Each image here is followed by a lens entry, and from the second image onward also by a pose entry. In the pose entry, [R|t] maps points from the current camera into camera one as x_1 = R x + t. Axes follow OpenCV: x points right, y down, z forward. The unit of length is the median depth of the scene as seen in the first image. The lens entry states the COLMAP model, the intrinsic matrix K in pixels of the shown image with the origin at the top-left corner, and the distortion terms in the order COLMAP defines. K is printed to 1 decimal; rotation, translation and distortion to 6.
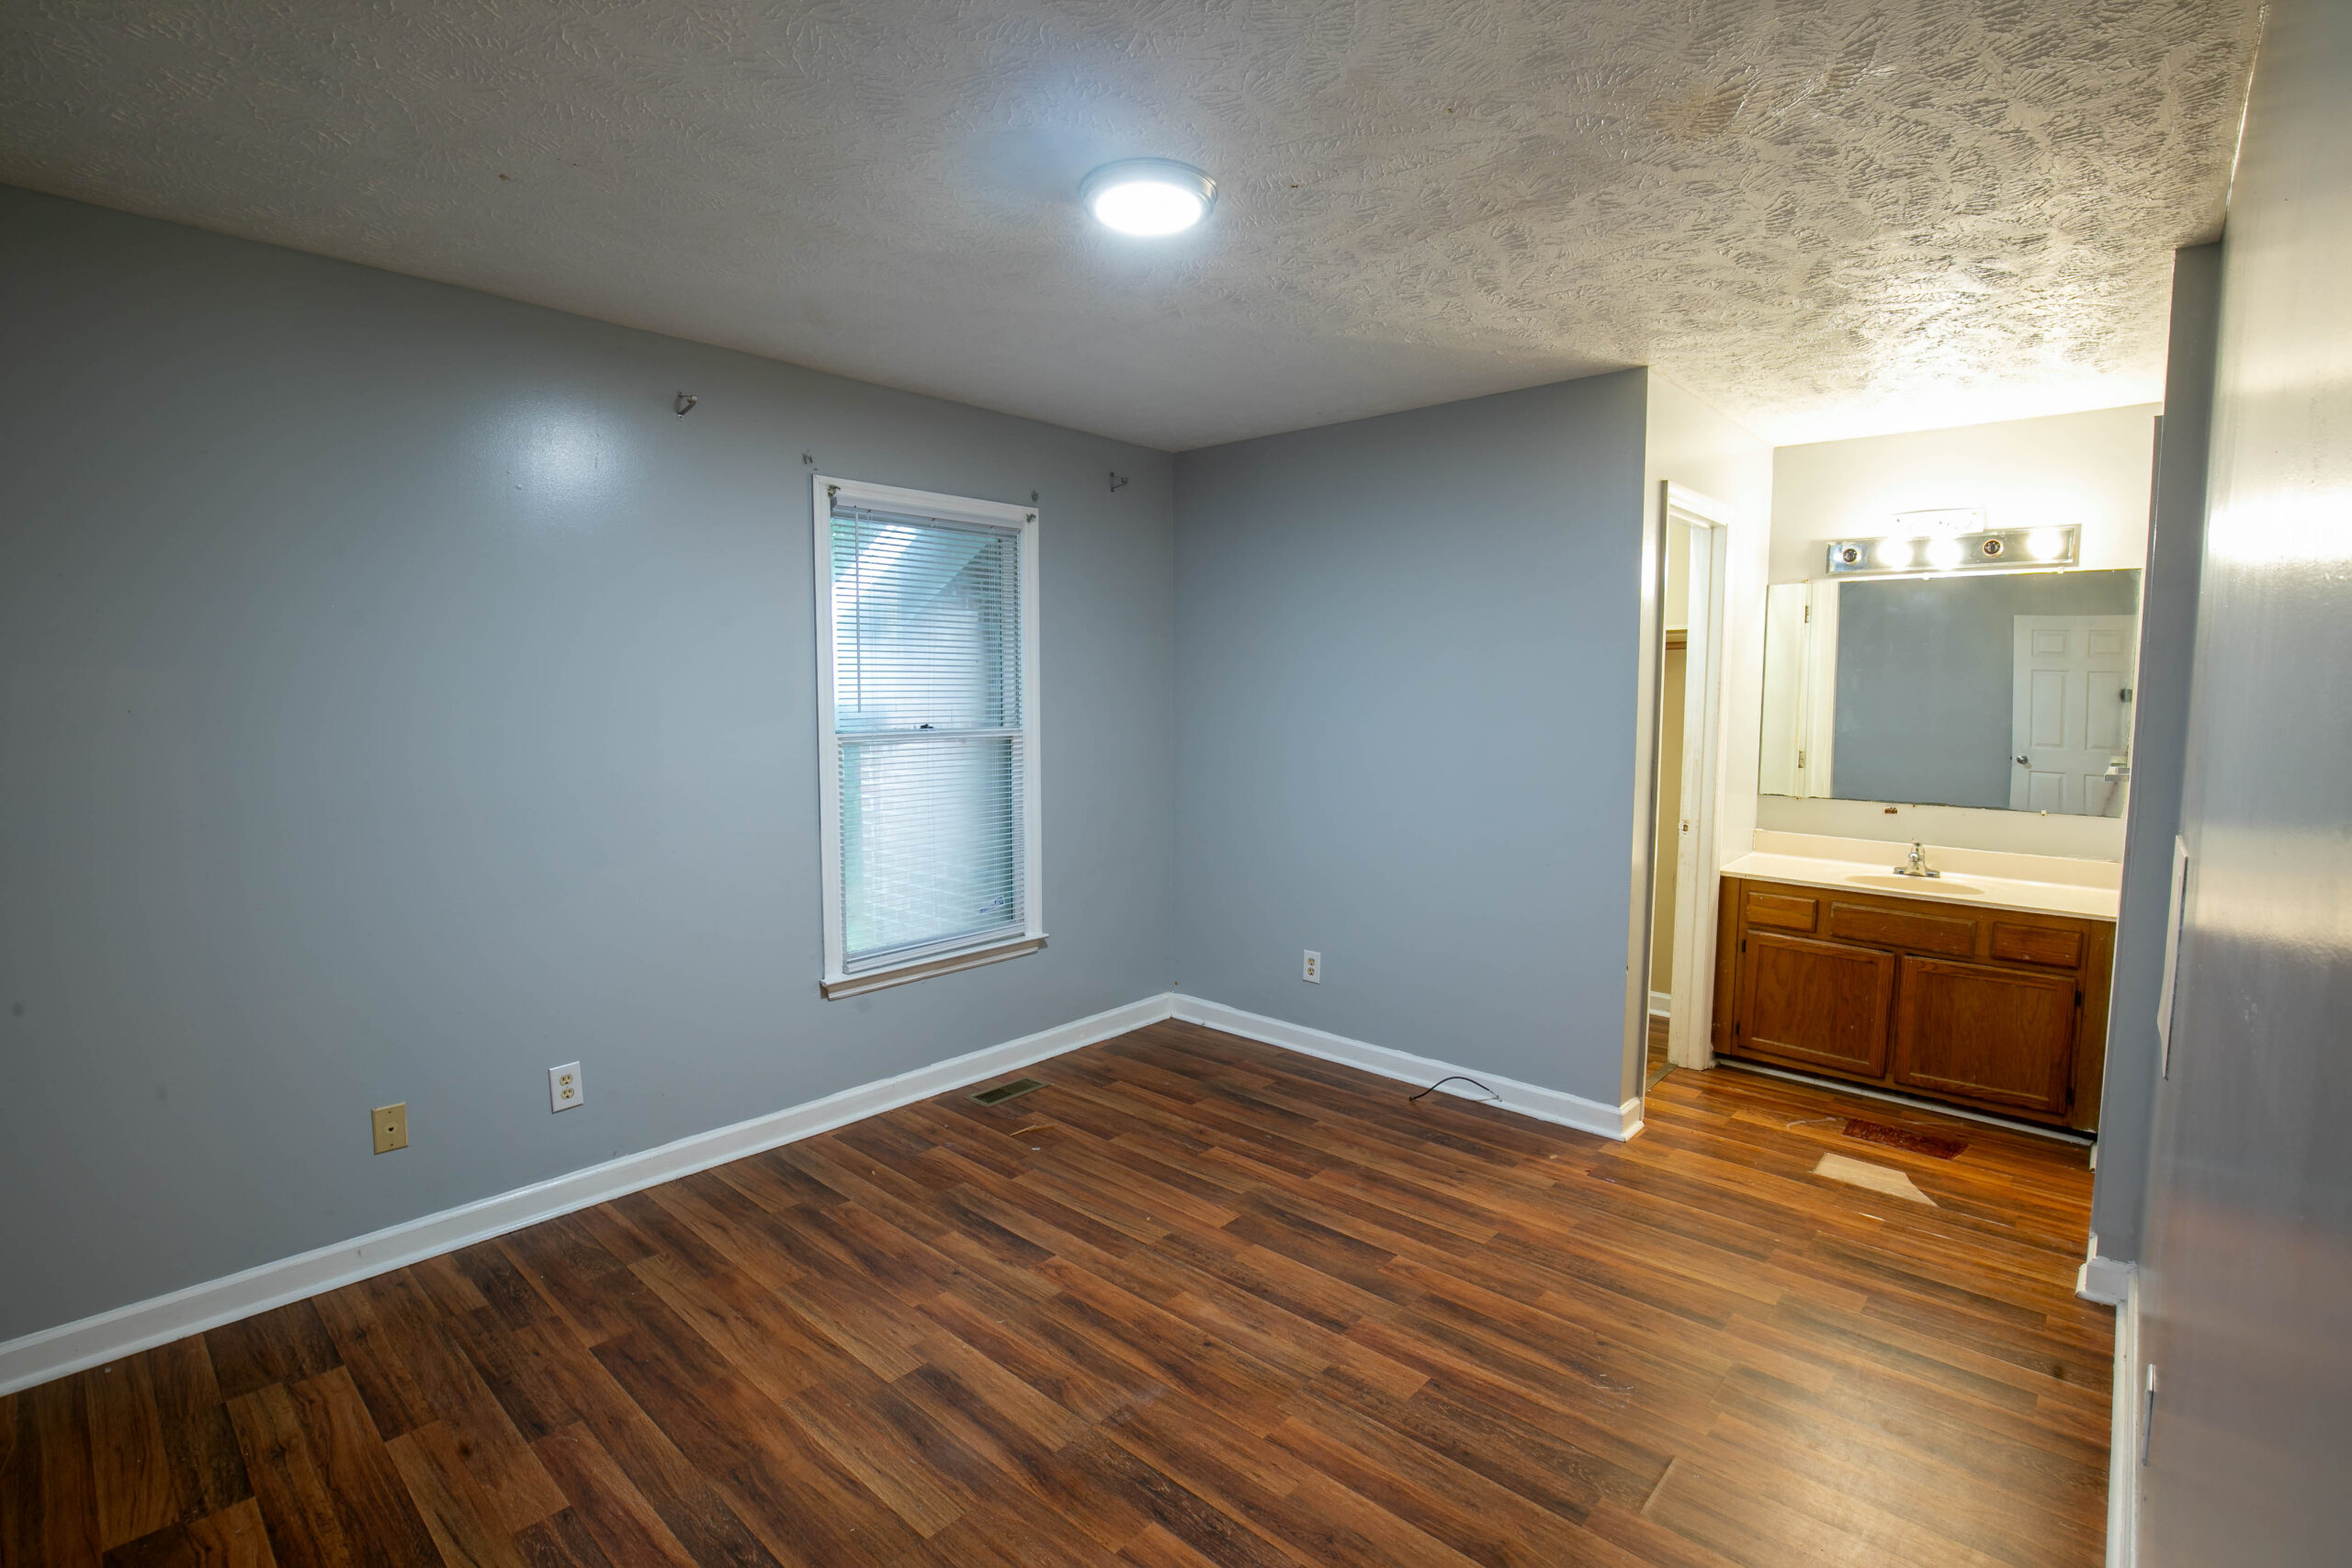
lens RADIAL K [[1078.3, 0, 1192.8], [0, 1078.3, 785.9], [0, 0, 1]] dist [-0.036091, 0.007420]
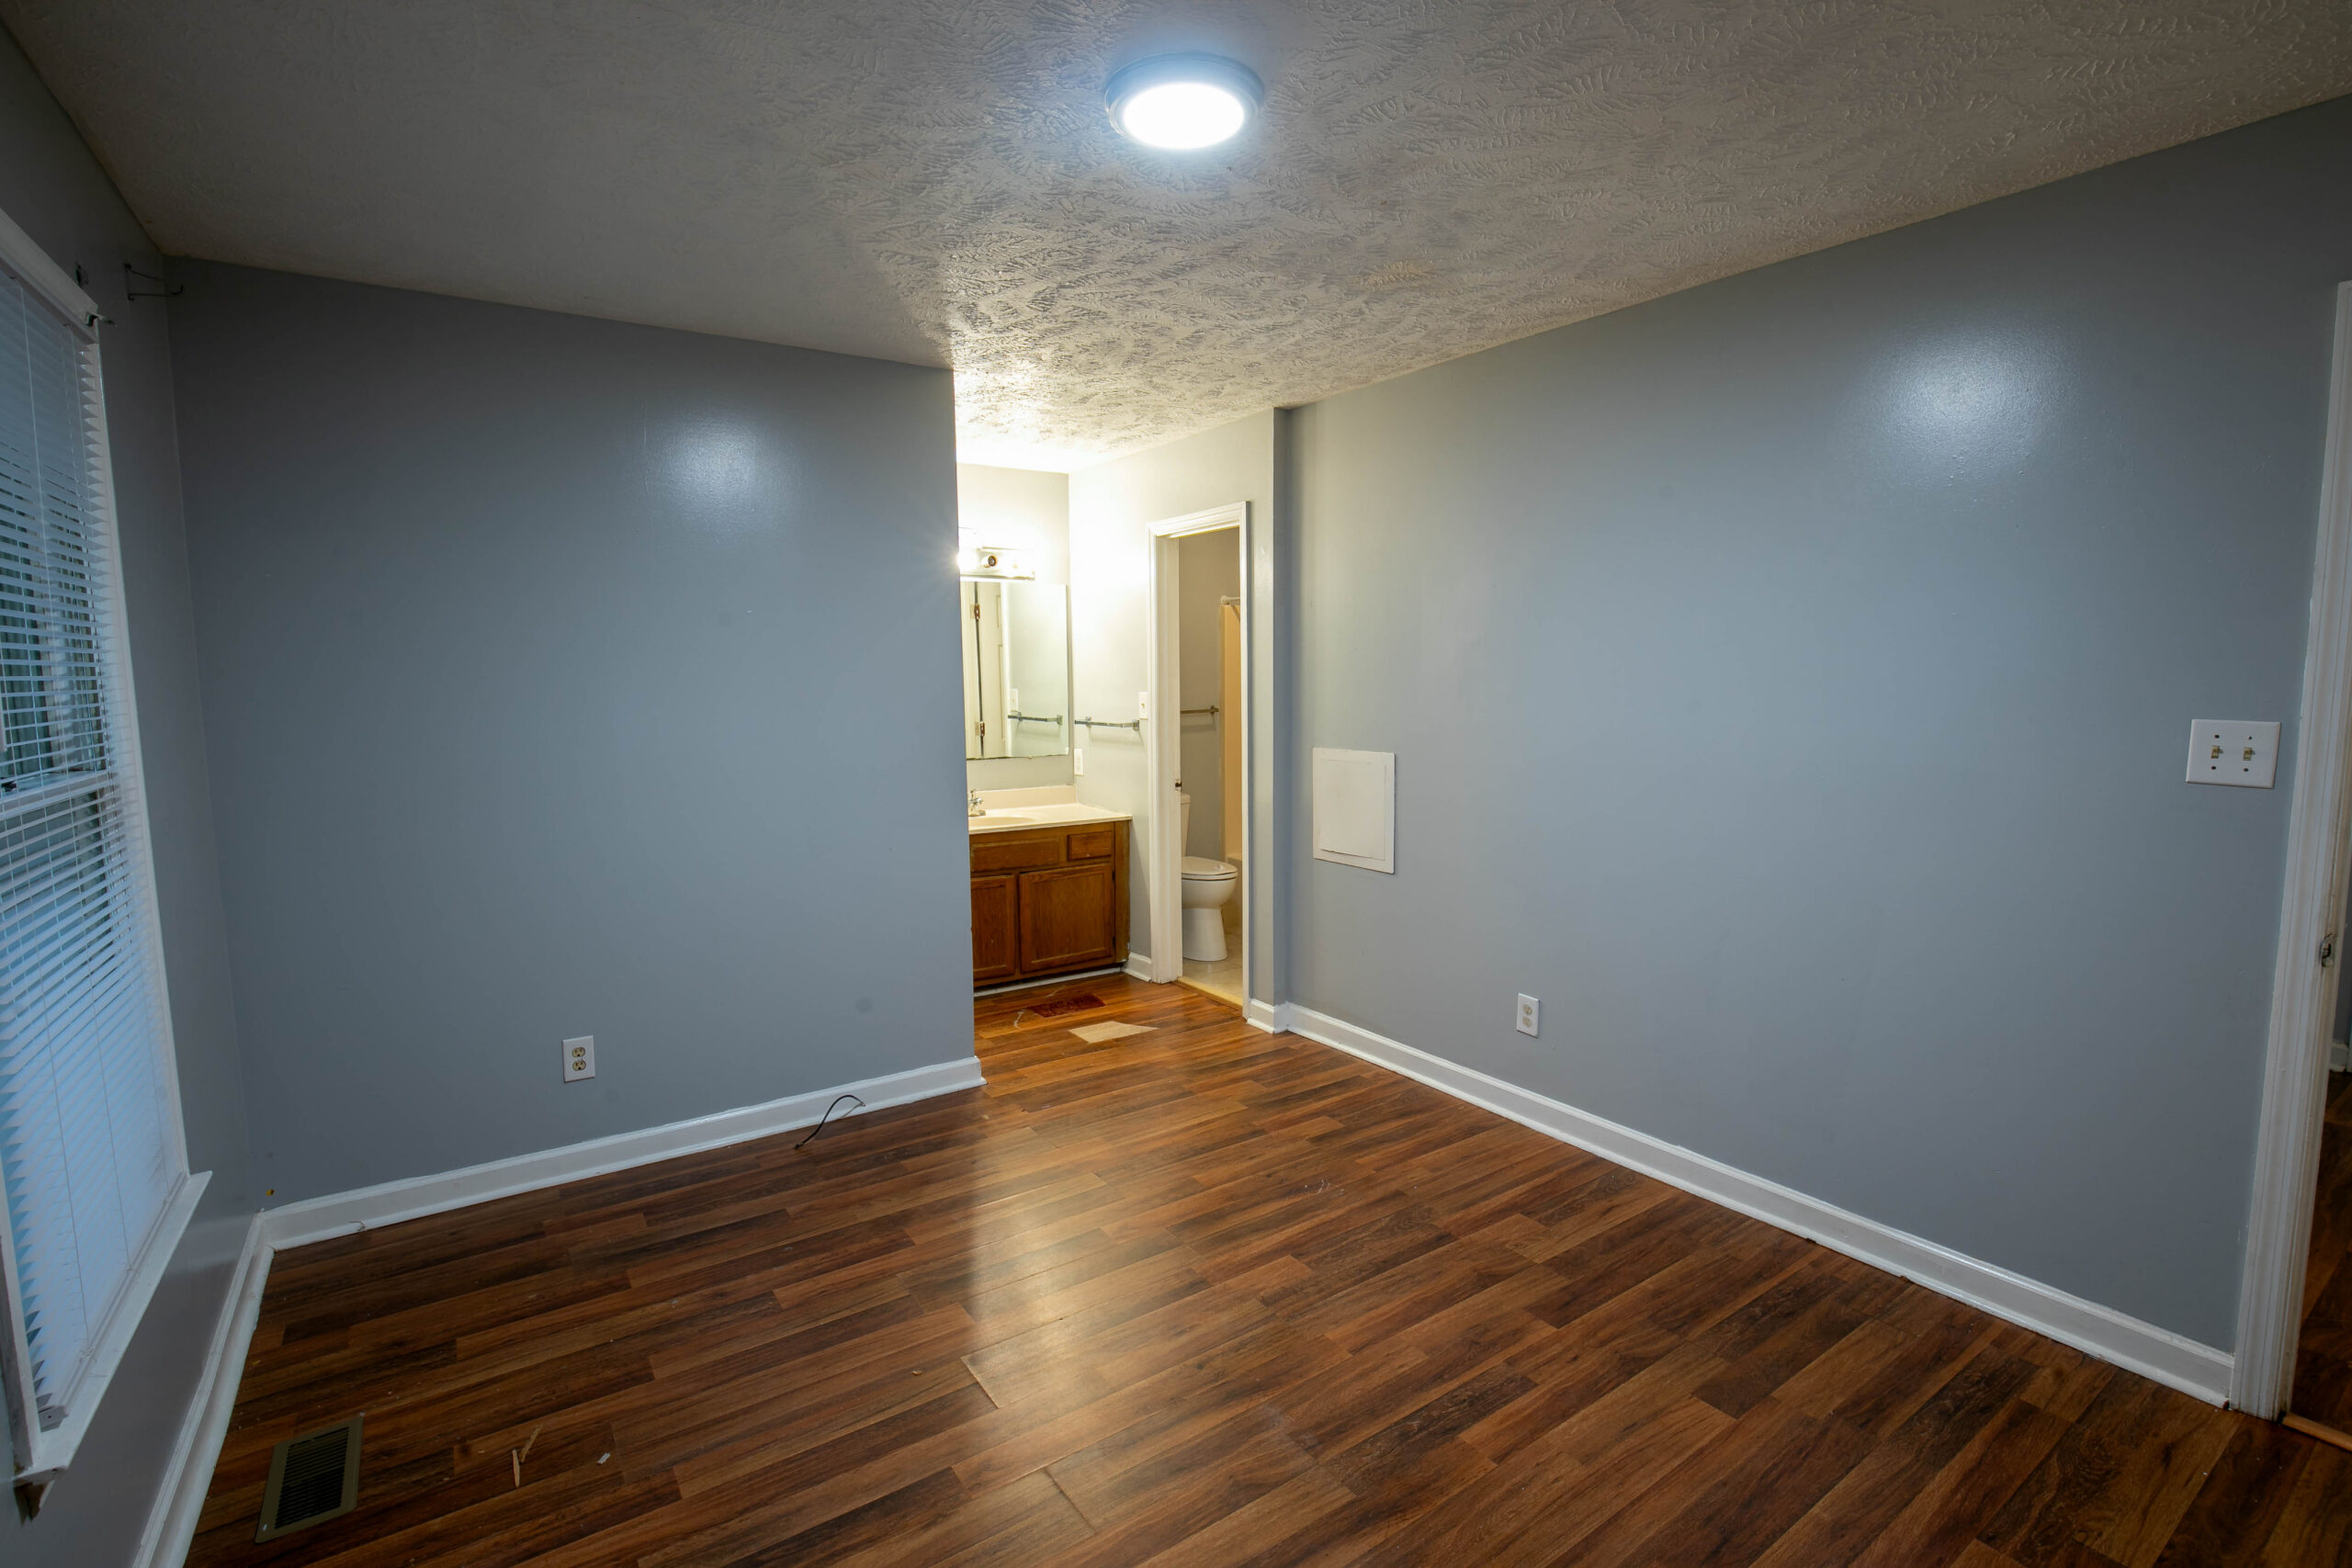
lens RADIAL K [[1078.3, 0, 1177.2], [0, 1078.3, 791.3], [0, 0, 1]] dist [-0.036091, 0.007420]
pose [[0.239598, -0.116066, 0.963909, -0.679421], [0.098699, 0.990597, 0.094746, -0.058858], [-0.965842, 0.072436, 0.248801, 0.603002]]
